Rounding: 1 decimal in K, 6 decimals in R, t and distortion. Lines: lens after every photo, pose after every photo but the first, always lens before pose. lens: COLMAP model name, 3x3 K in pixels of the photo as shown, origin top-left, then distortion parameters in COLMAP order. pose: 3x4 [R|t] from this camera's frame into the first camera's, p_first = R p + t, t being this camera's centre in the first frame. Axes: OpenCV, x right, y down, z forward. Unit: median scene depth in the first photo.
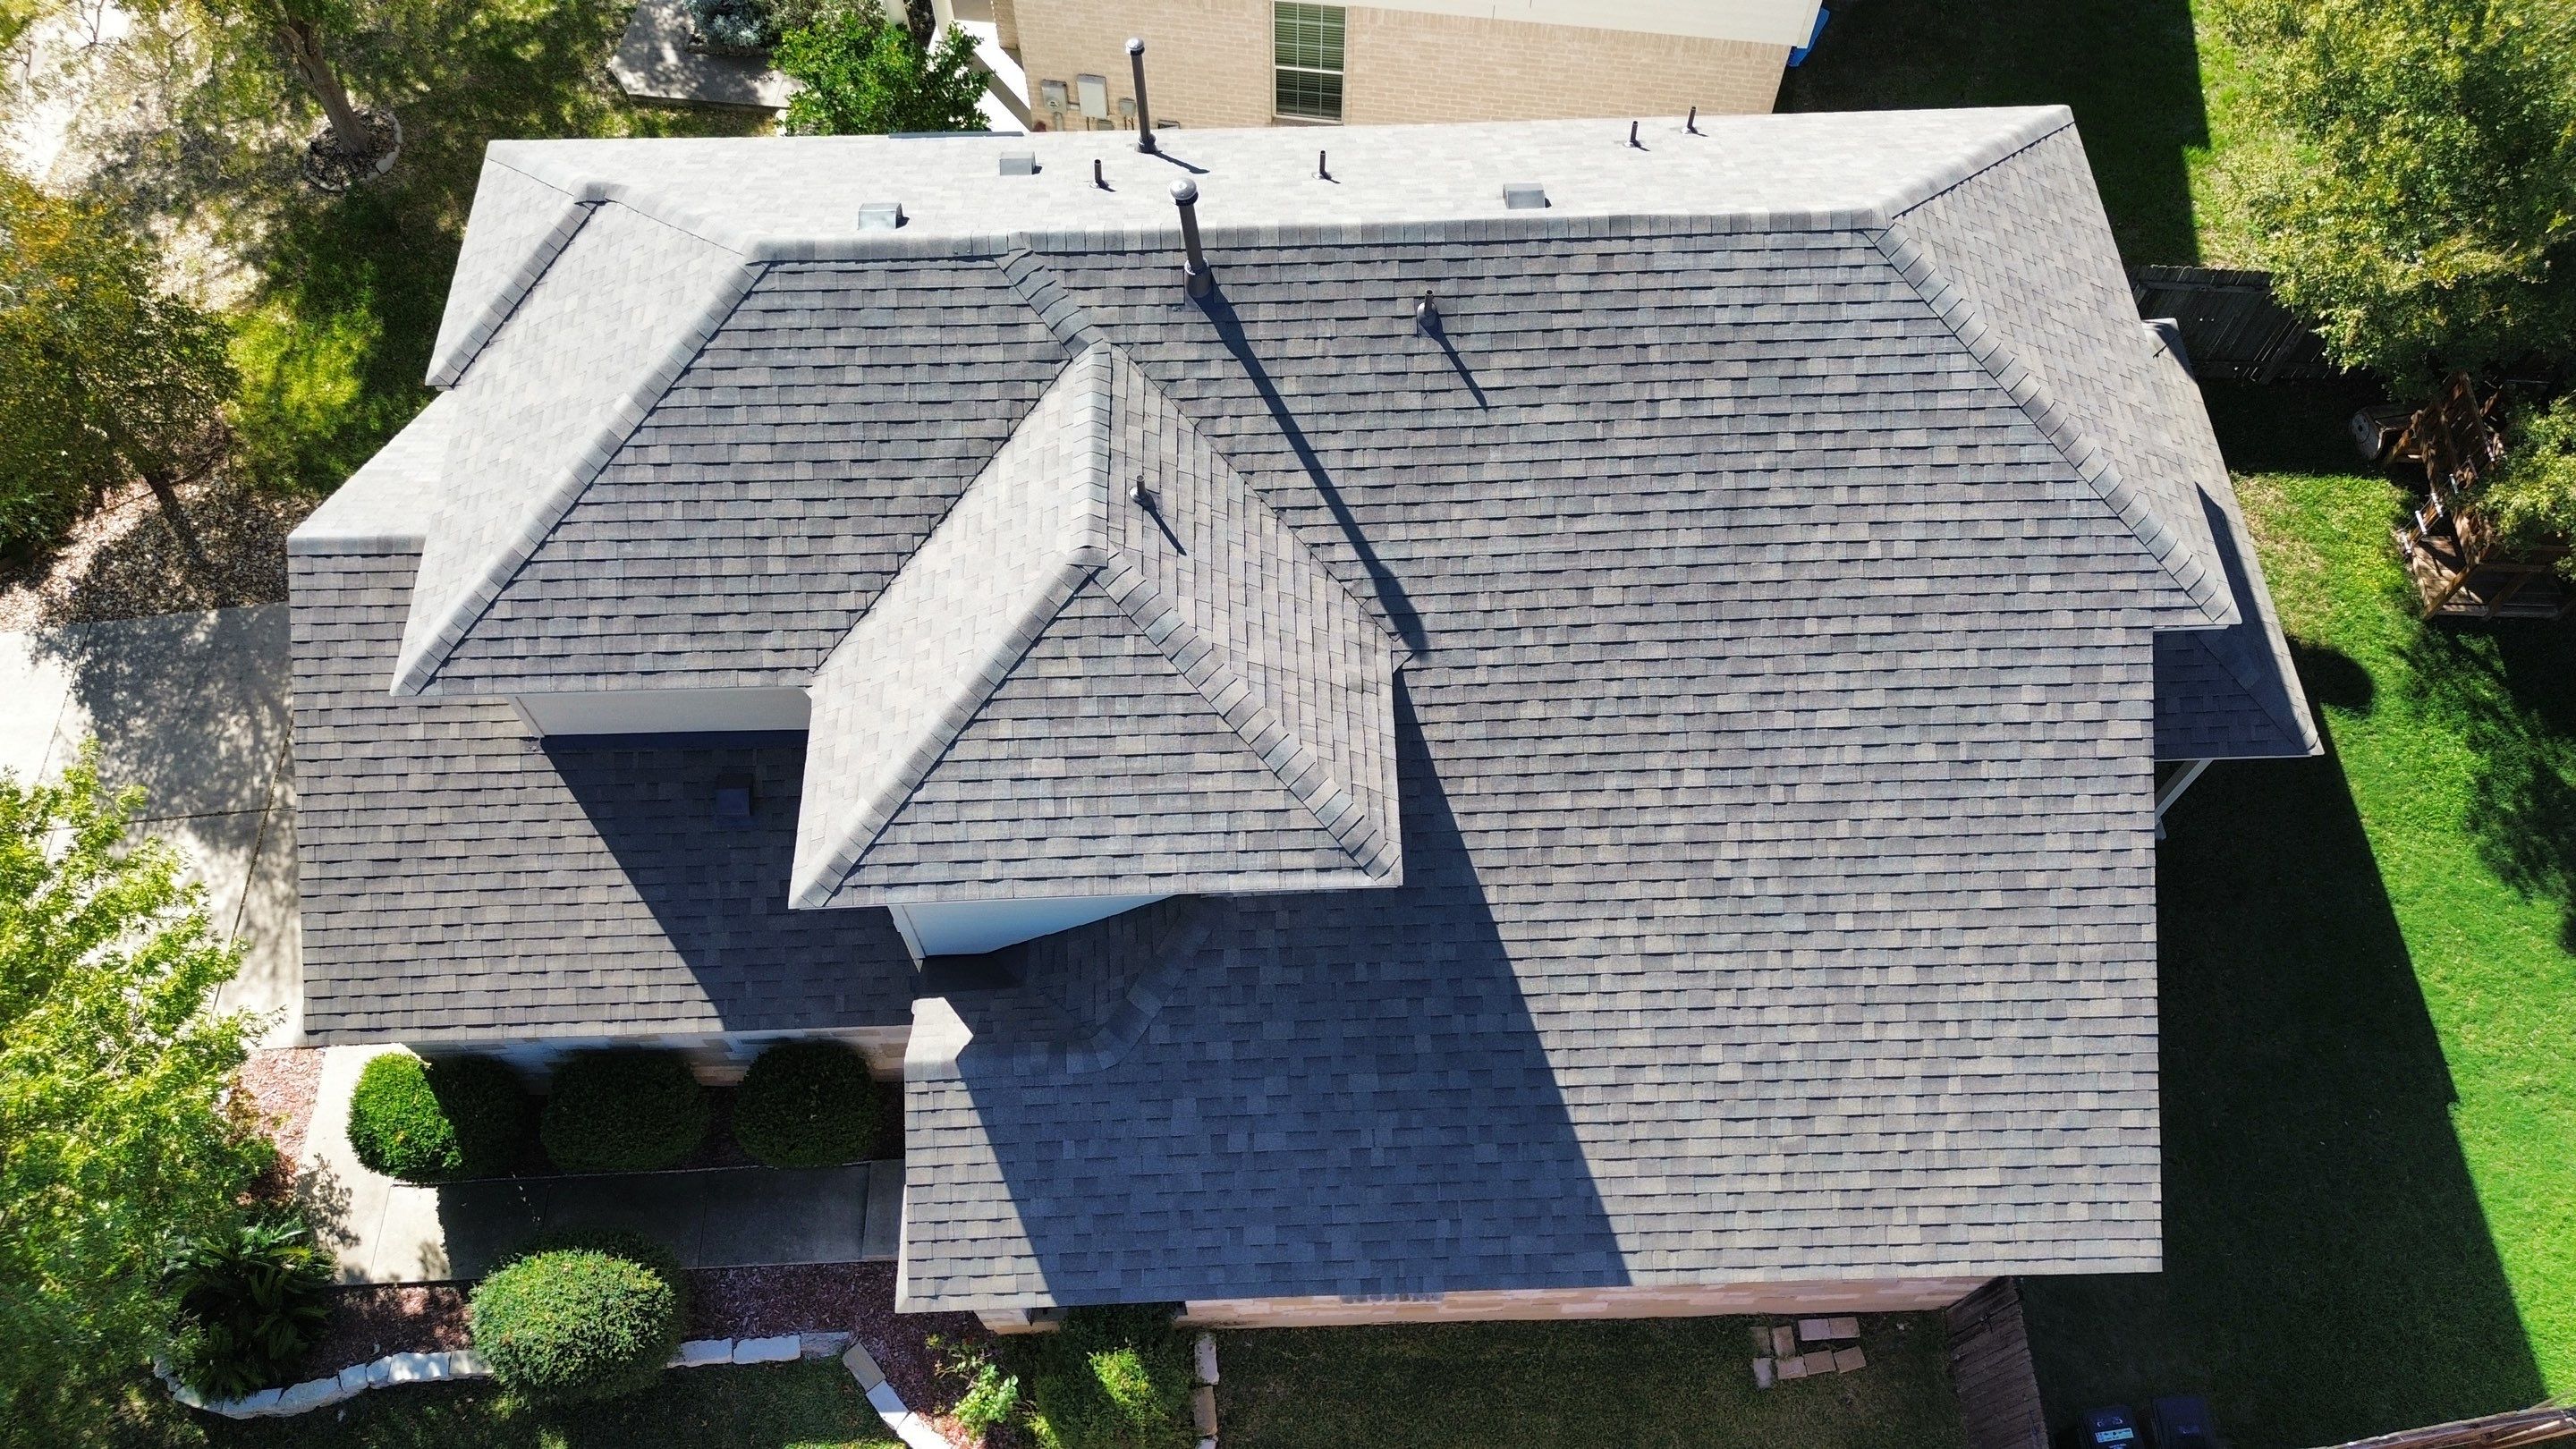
lens RADIAL K [[1827.6, 0, 1280.2], [0, 1827.6, 718.8], [0, 0, 1]] dist [0.079912, -0.074909]
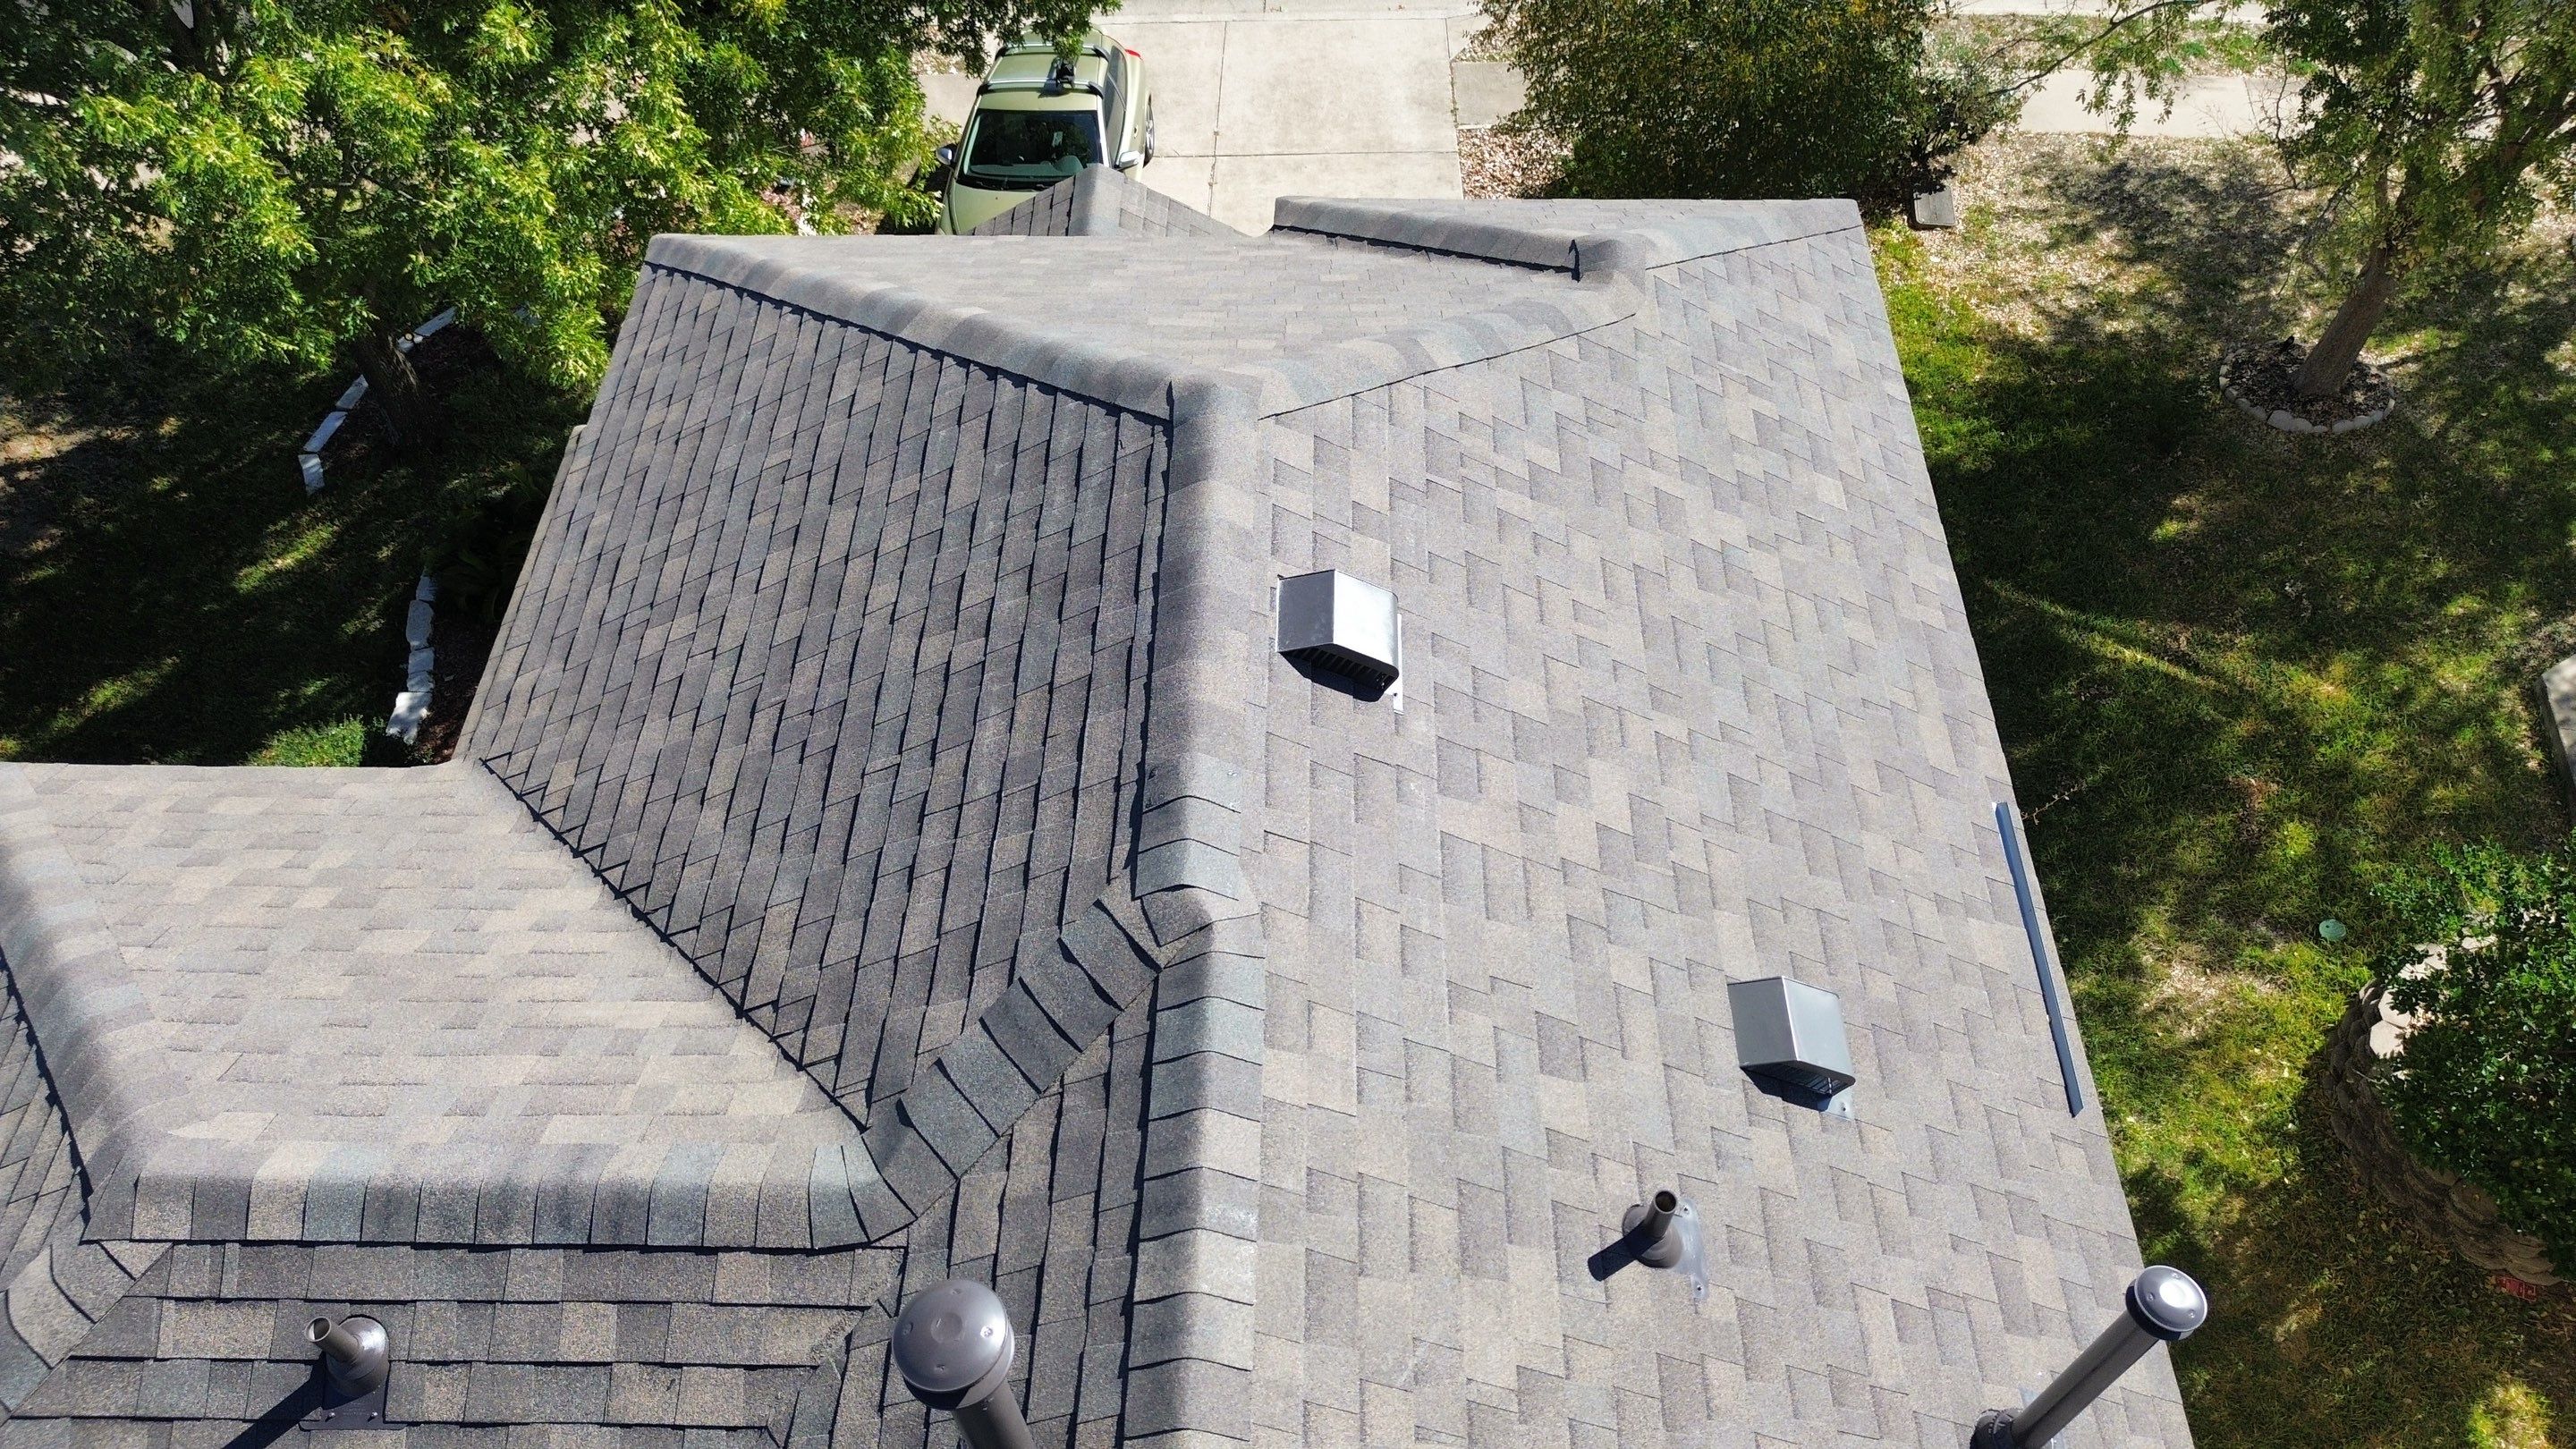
lens RADIAL K [[1827.6, 0, 1282.8], [0, 1827.6, 714.2], [0, 0, 1]] dist [0.079912, -0.074909]
pose [[-0.049571, 0.795637, -0.603742, 0.025580], [-0.865540, 0.267412, 0.423474, -0.422697], [0.498380, 0.543555, 0.675400, 0.760812]]
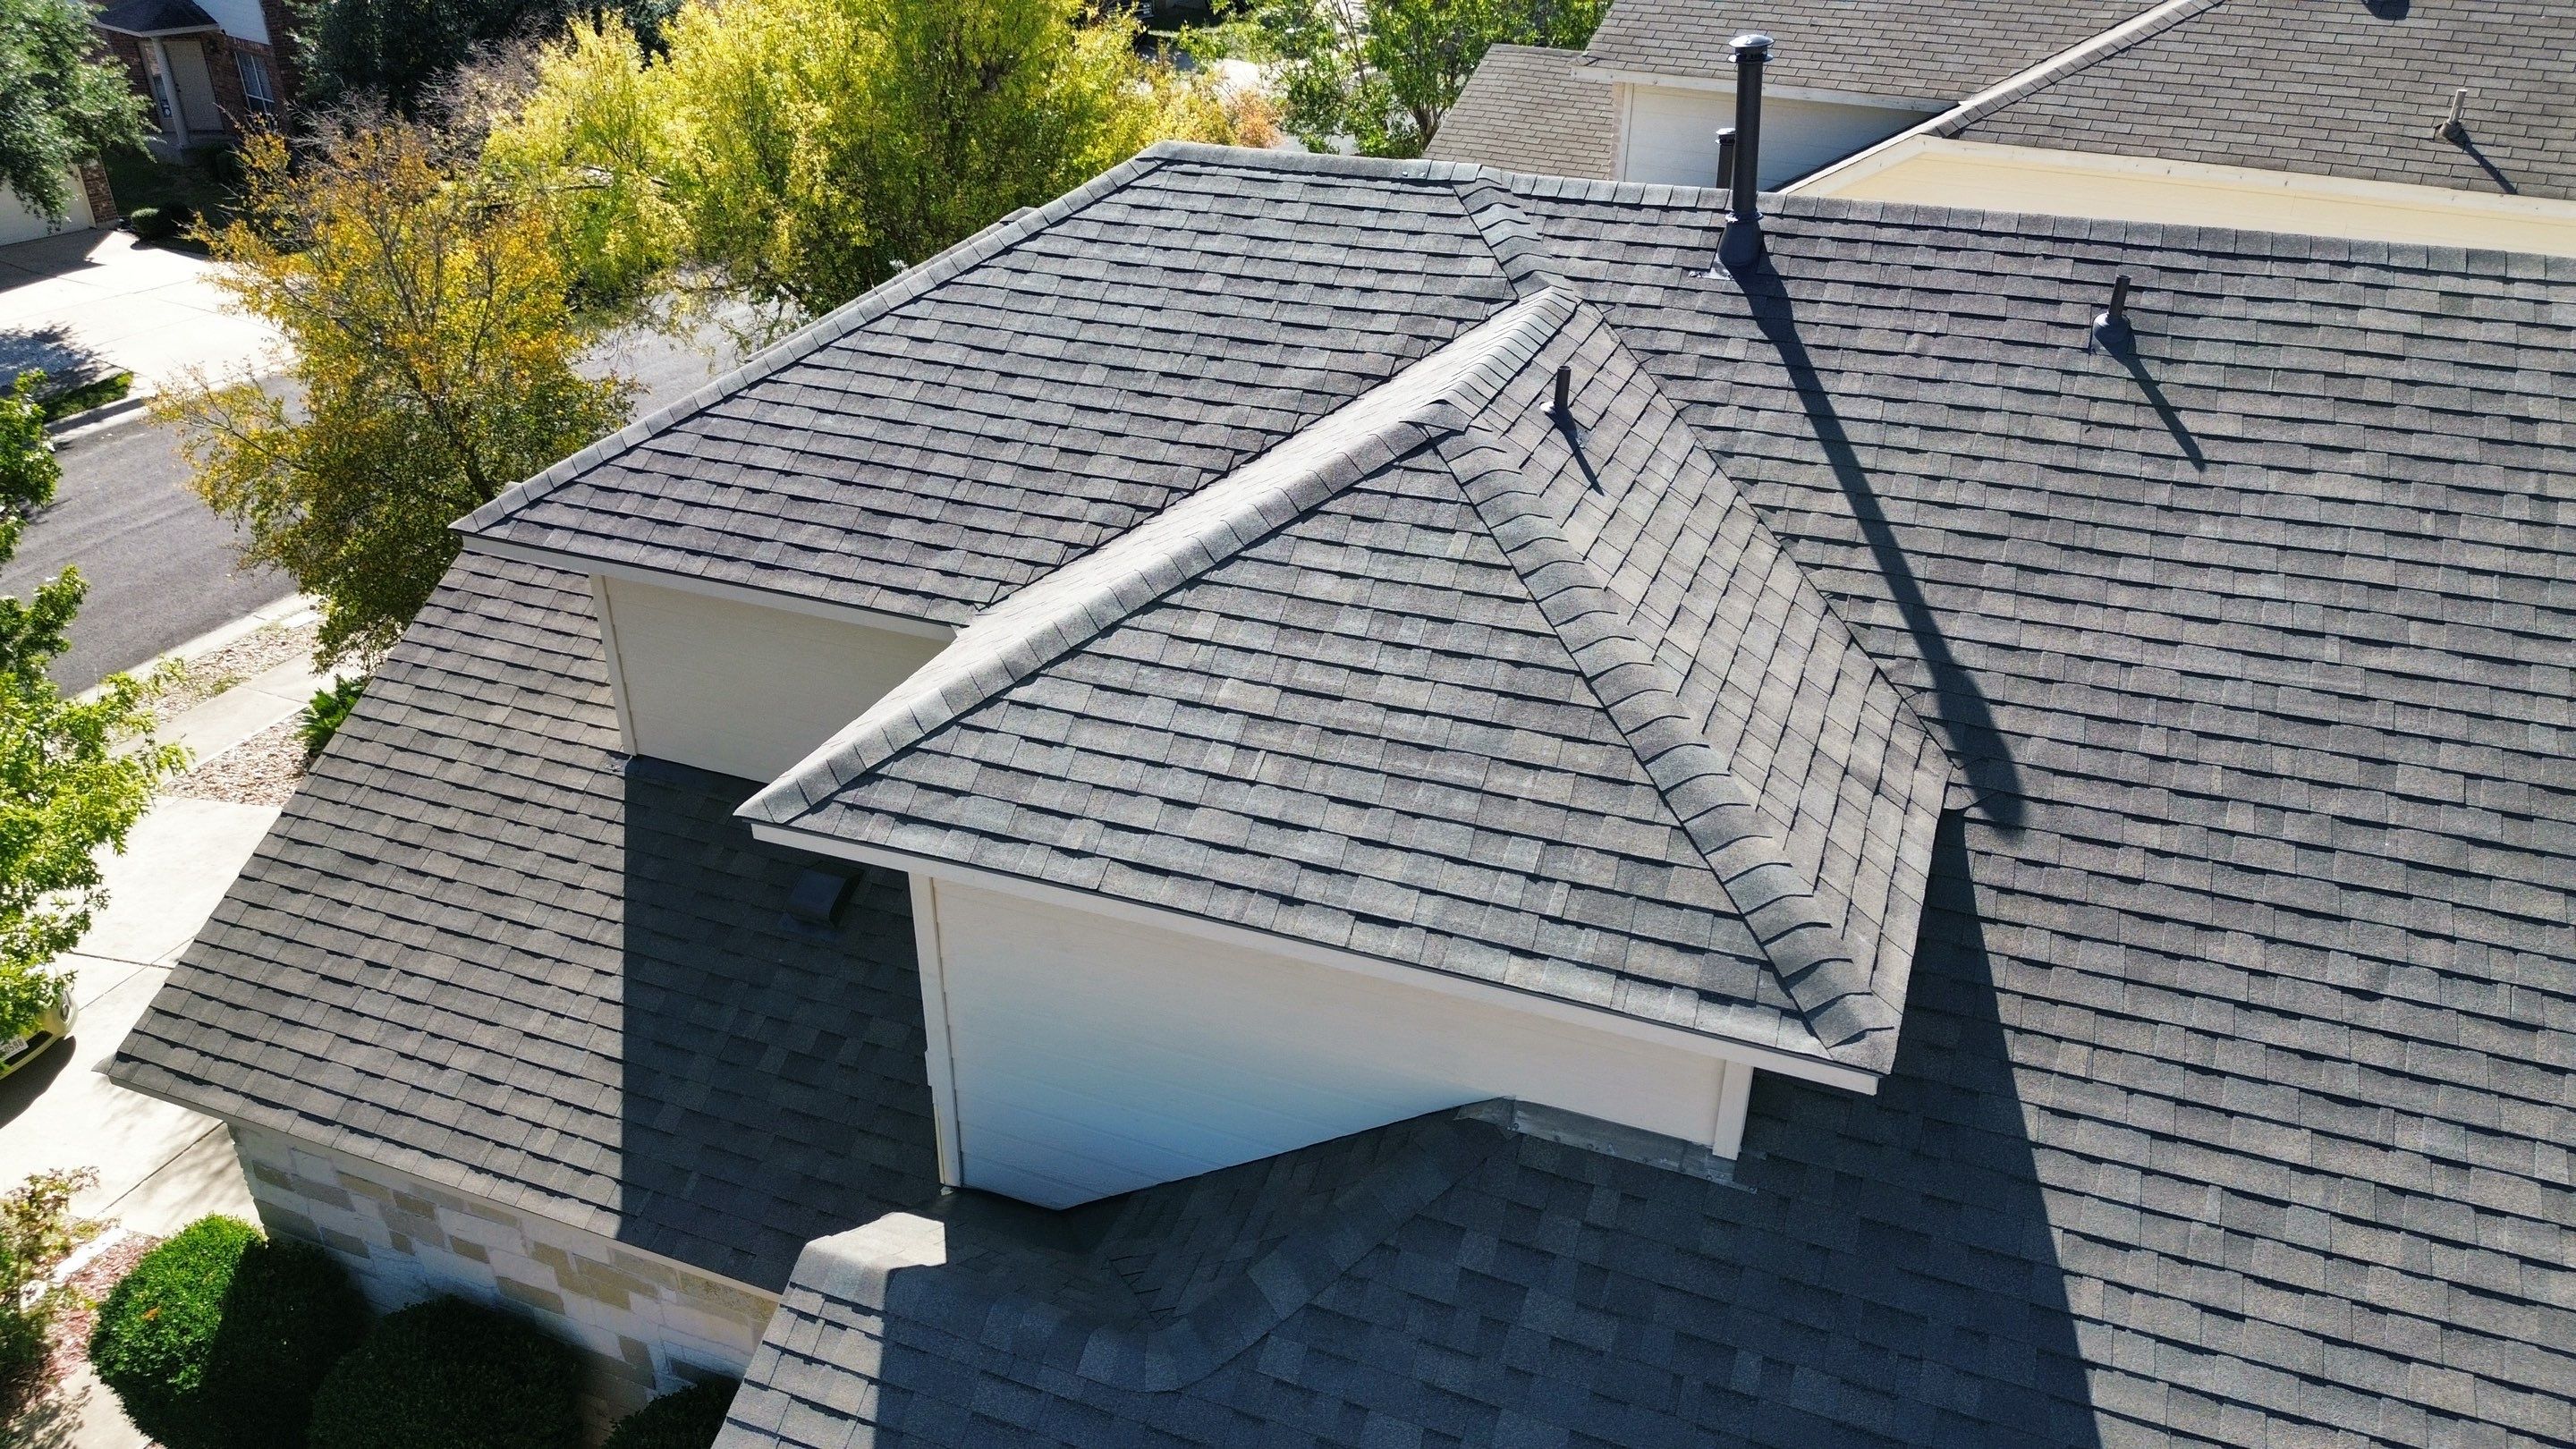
lens RADIAL K [[1827.6, 0, 1285.8], [0, 1827.6, 702.5], [0, 0, 1]] dist [0.079912, -0.074909]
pose [[0.918015, 0.192644, -0.346606, 0.066094], [-0.349146, 0.807066, -0.476174, 0.261870], [0.188002, 0.558151, 0.808160, 0.526471]]
